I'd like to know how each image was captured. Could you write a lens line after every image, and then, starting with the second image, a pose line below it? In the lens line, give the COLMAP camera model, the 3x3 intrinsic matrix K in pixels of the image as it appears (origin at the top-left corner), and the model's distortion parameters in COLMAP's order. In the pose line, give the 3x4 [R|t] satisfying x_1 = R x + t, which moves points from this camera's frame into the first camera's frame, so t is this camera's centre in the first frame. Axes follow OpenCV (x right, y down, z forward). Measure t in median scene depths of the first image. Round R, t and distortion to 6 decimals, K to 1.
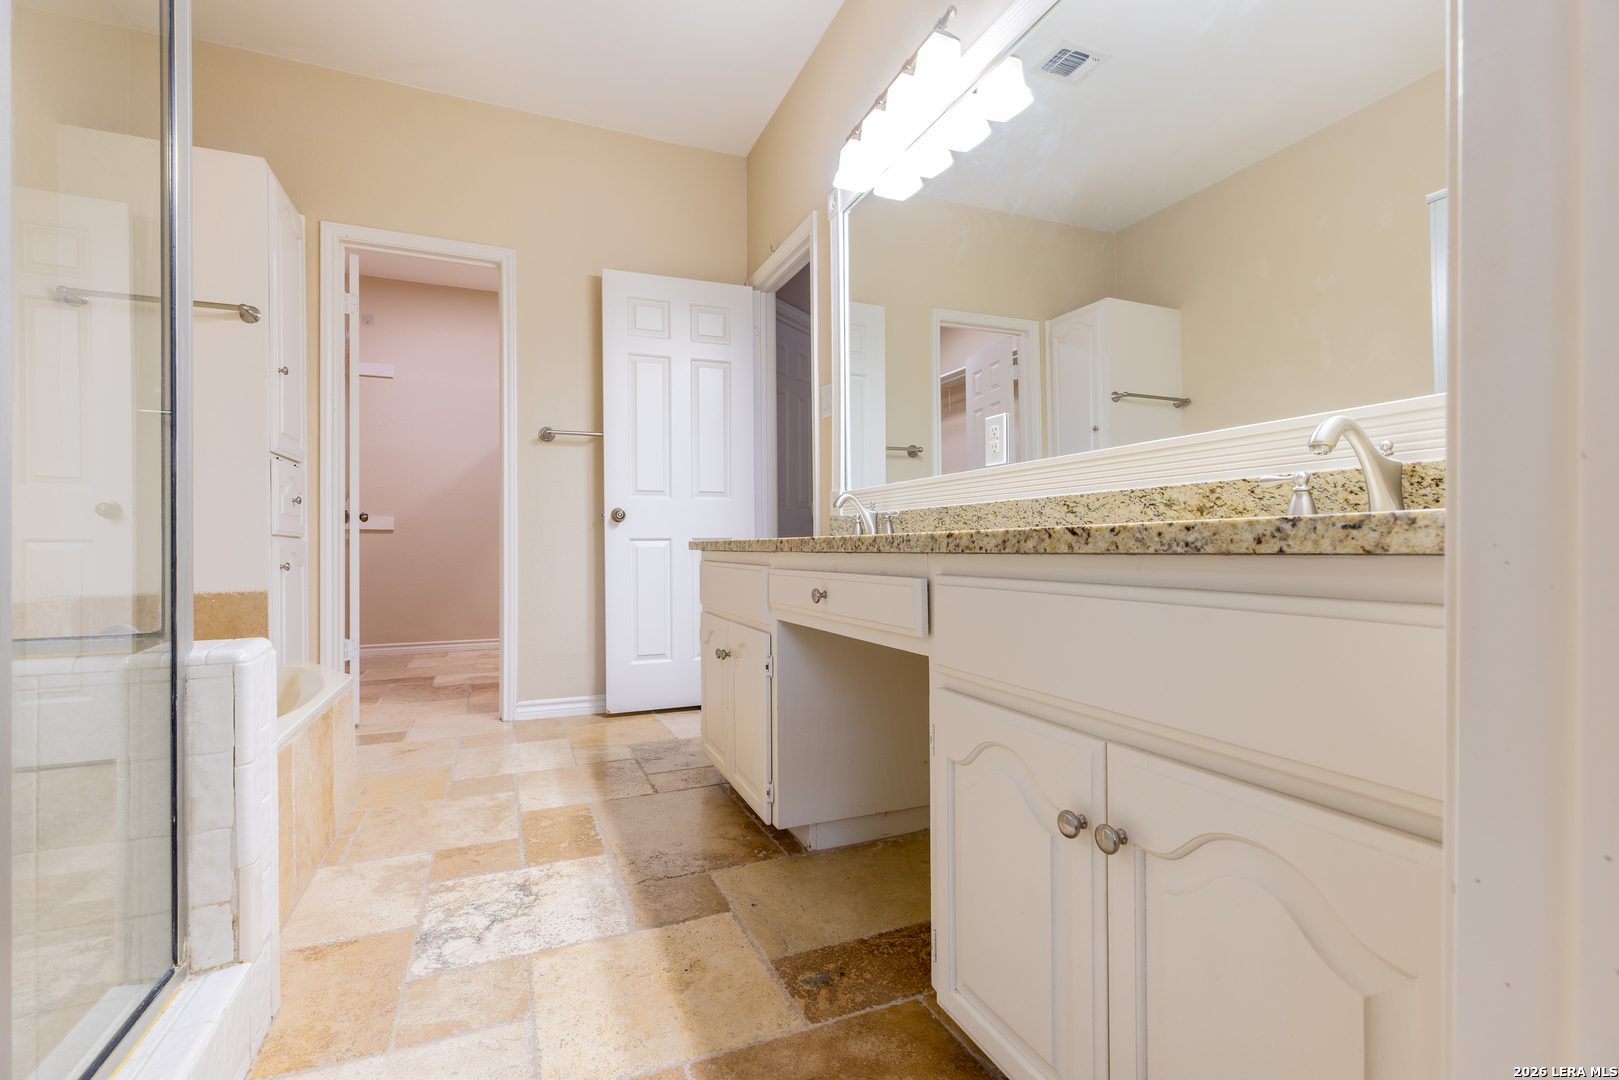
lens RADIAL K [[758.2, 0, 824.0], [0, 758.2, 542.9], [0, 0, 1]] dist [0.003936, 0.001136]
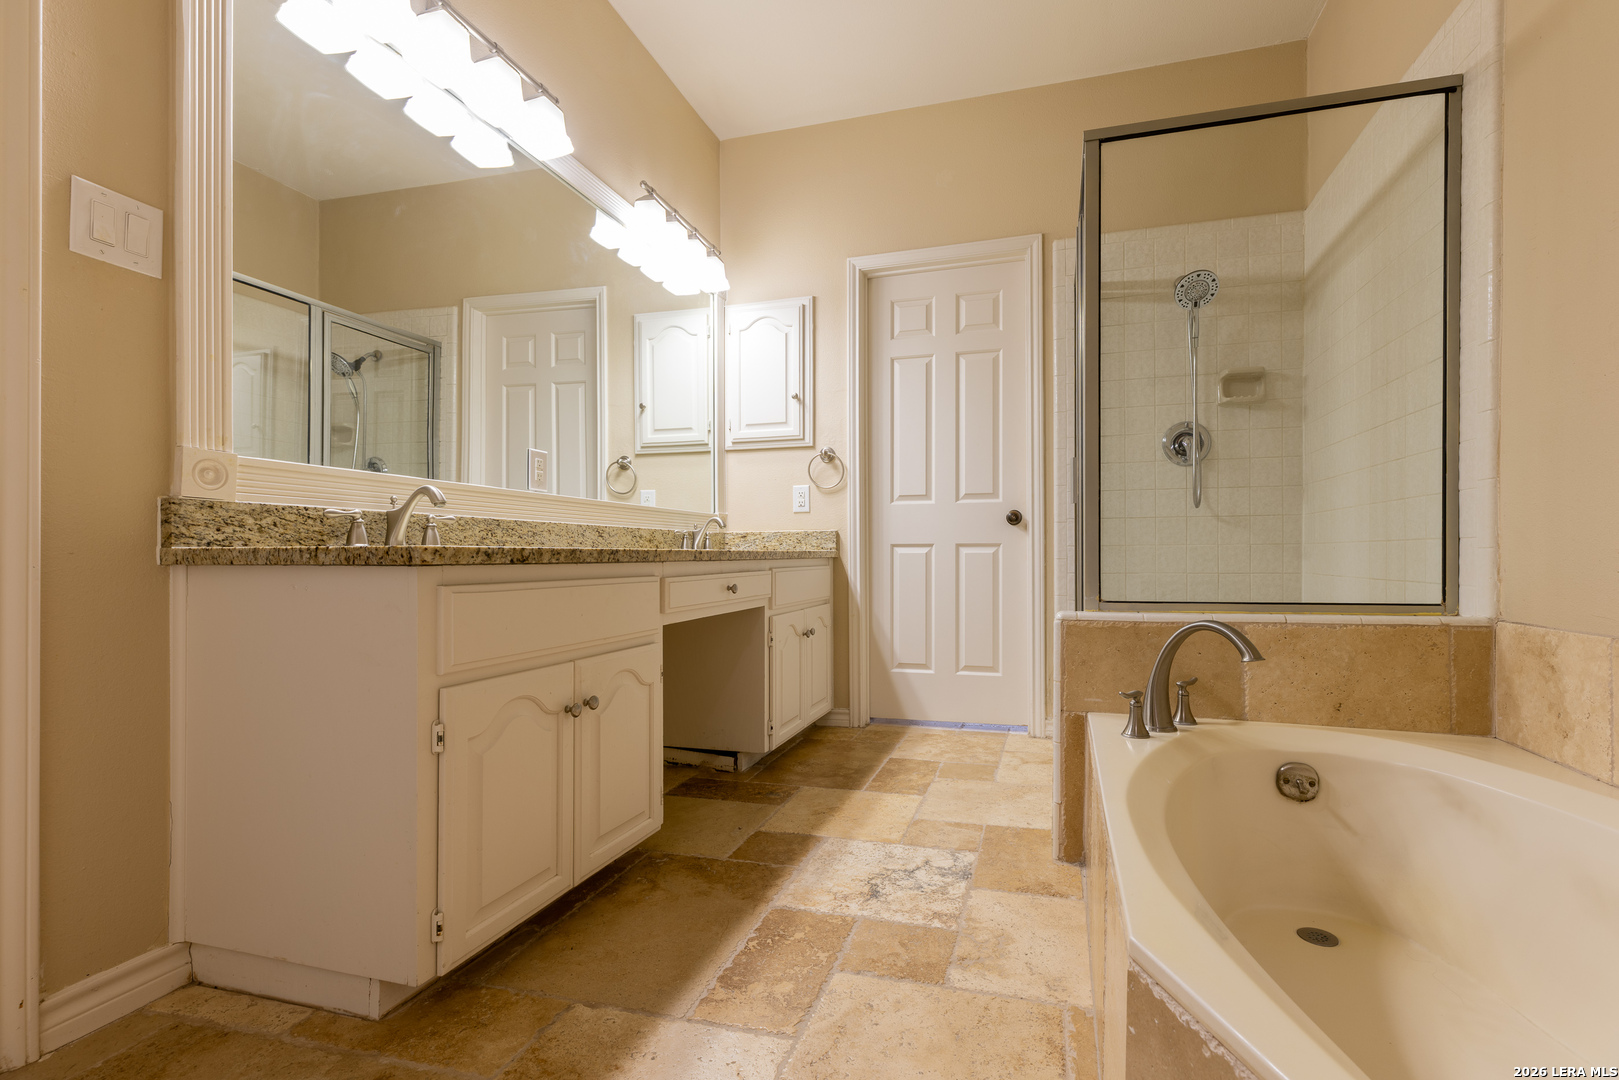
lens RADIAL K [[758.2, 0, 794.7], [0, 758.2, 553.3], [0, 0, 1]] dist [0.003936, 0.001136]
pose [[-0.744242, 0.011369, 0.667814, -1.036275], [0.006504, 0.999931, -0.009775, 0.013308], [-0.667879, -0.002931, -0.744264, 1.897649]]
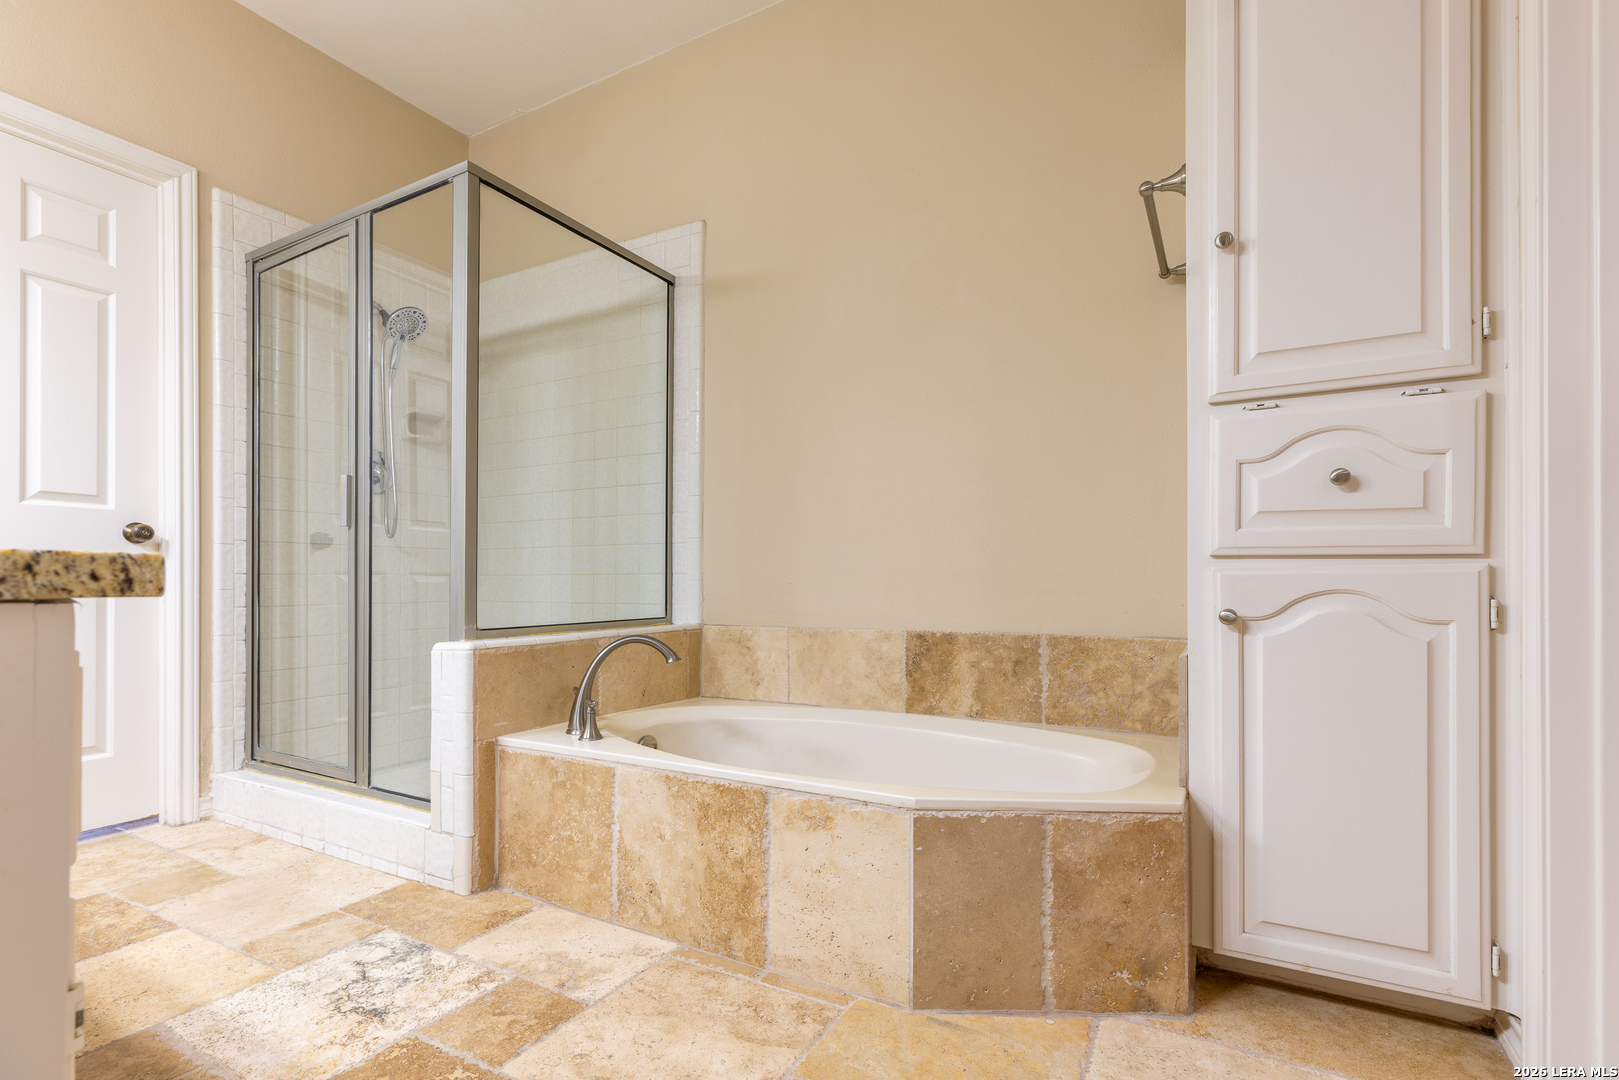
lens RADIAL K [[758.2, 0, 861.3], [0, 758.2, 580.4], [0, 0, 1]] dist [0.003936, 0.001136]
pose [[-0.781446, 0.004607, -0.623956, -0.312448], [0.008844, 0.999954, -0.003693, 0.011322], [0.623910, -0.008404, -0.781451, 2.022696]]
